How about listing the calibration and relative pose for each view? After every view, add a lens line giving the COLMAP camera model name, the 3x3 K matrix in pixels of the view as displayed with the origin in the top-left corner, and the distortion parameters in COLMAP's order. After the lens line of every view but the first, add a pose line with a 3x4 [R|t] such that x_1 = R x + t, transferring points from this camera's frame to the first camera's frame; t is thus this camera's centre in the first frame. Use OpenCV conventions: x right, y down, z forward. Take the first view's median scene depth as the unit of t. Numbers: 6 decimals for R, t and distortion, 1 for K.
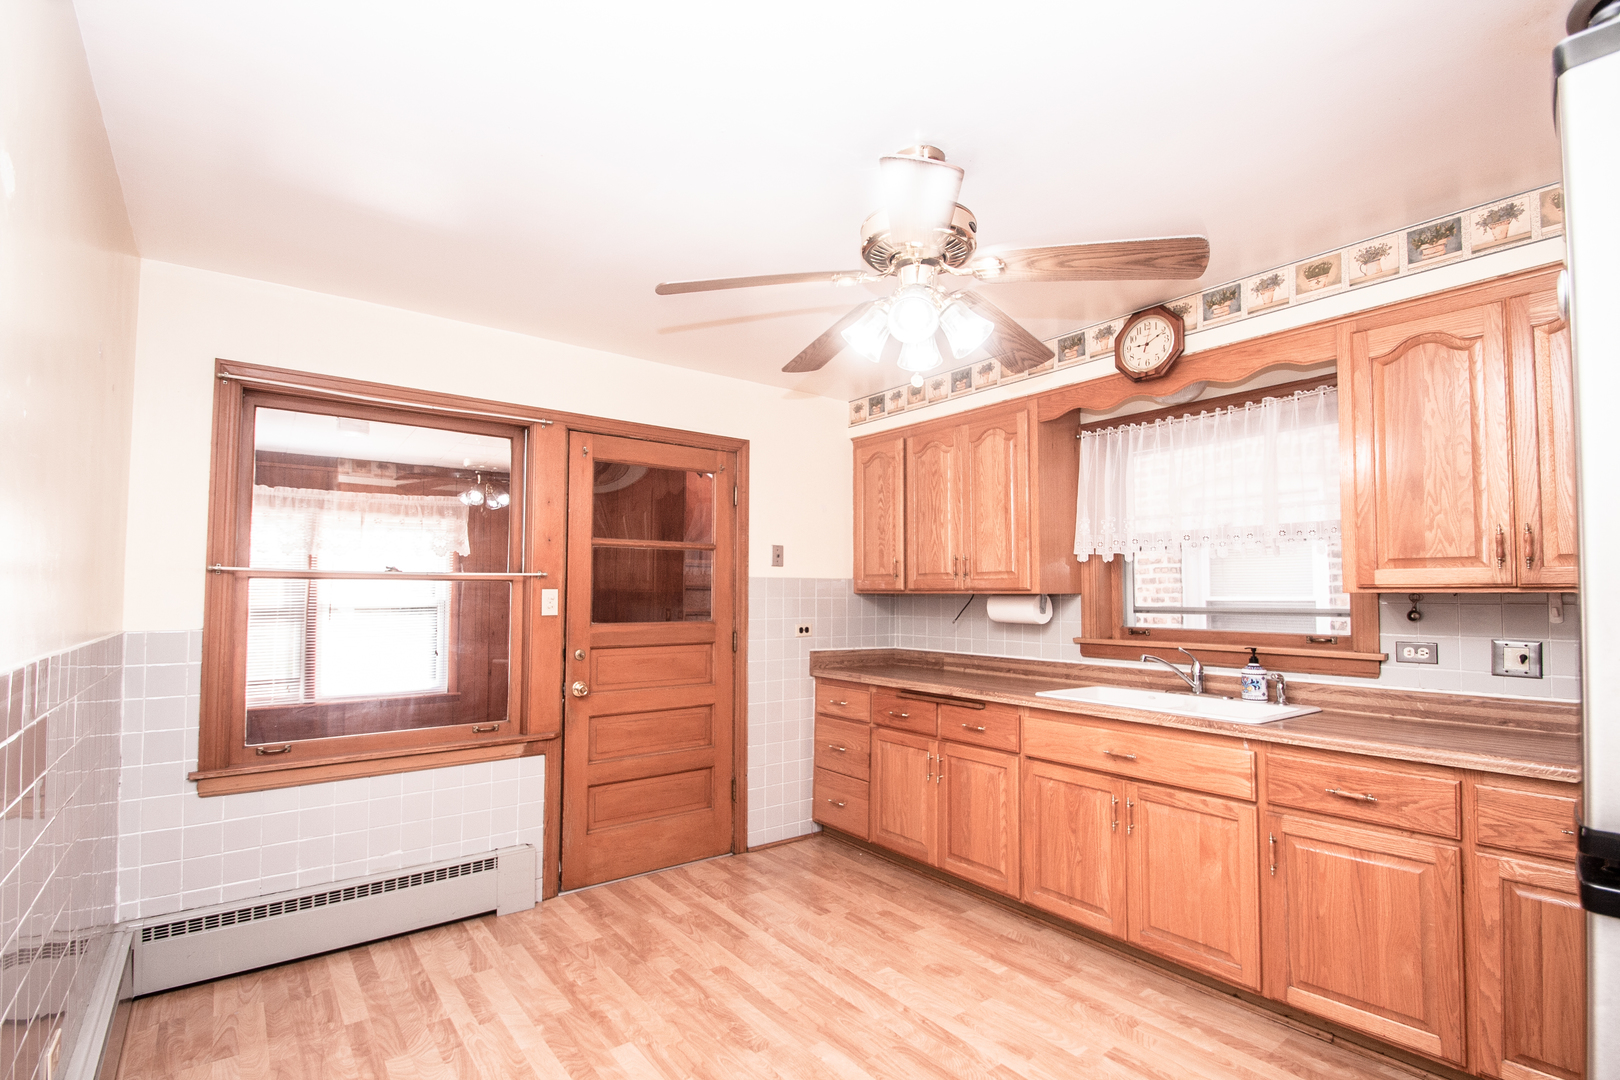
lens RADIAL K [[768.3, 0, 822.2], [0, 768.3, 567.7], [0, 0, 1]] dist [-0.000475, -0.001033]
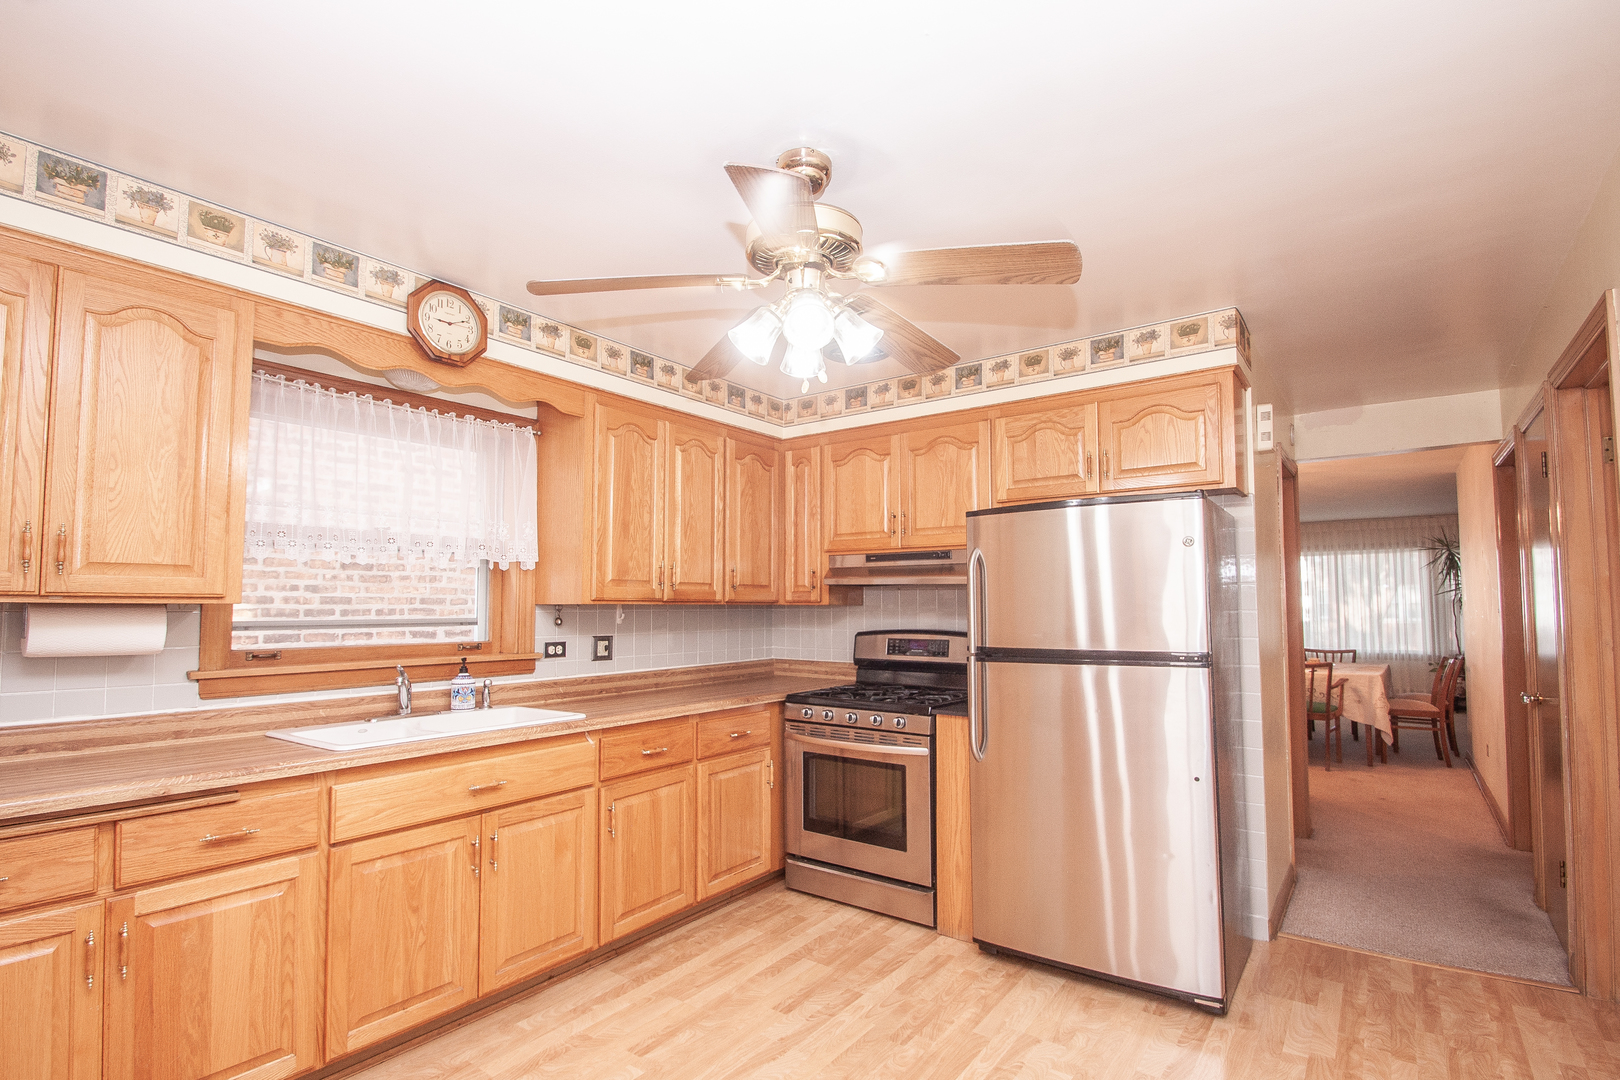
lens RADIAL K [[768.3, 0, 822.2], [0, 768.3, 567.7], [0, 0, 1]] dist [-0.000475, -0.001033]
pose [[-0.270622, 0.045421, 0.961613, -0.574839], [-0.035319, 0.997745, -0.057068, 0.028502], [-0.962037, -0.049407, -0.268408, 0.869568]]
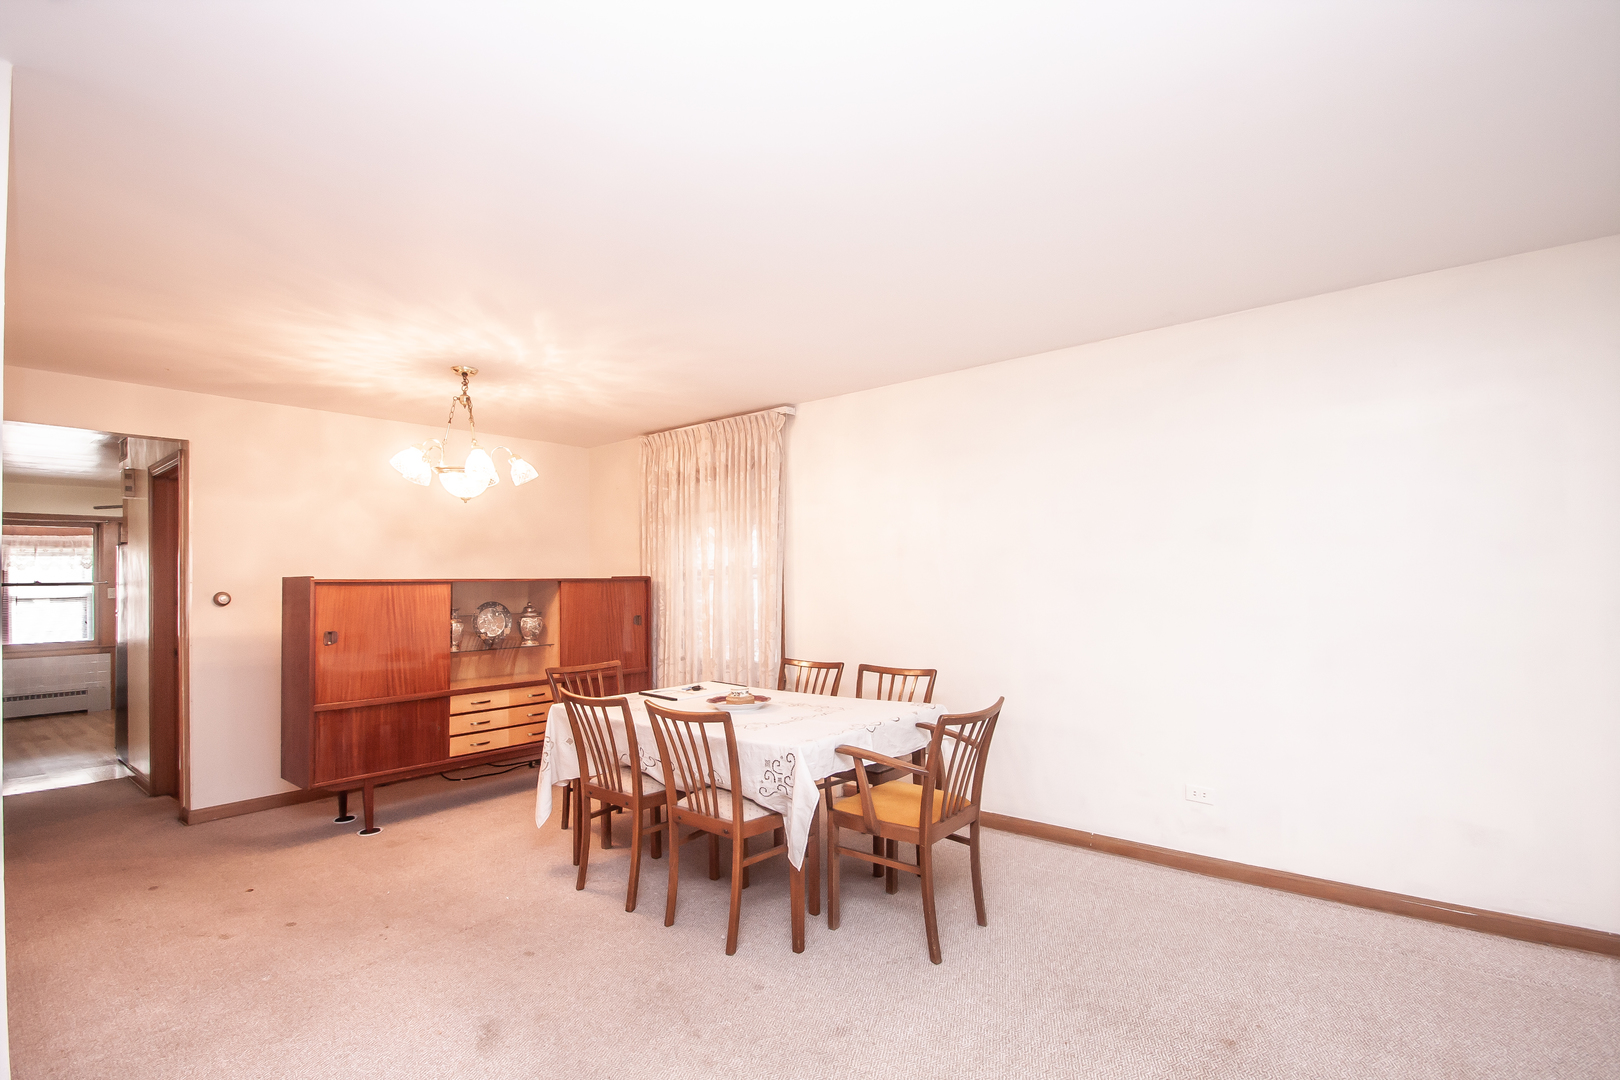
lens RADIAL K [[768.3, 0, 822.2], [0, 768.3, 567.7], [0, 0, 1]] dist [-0.000475, -0.001033]
pose [[0.975848, -0.007777, 0.218313, 0.870424], [0.002502, 0.999698, 0.024430, -0.060815], [-0.218438, -0.023294, 0.975573, -1.254145]]
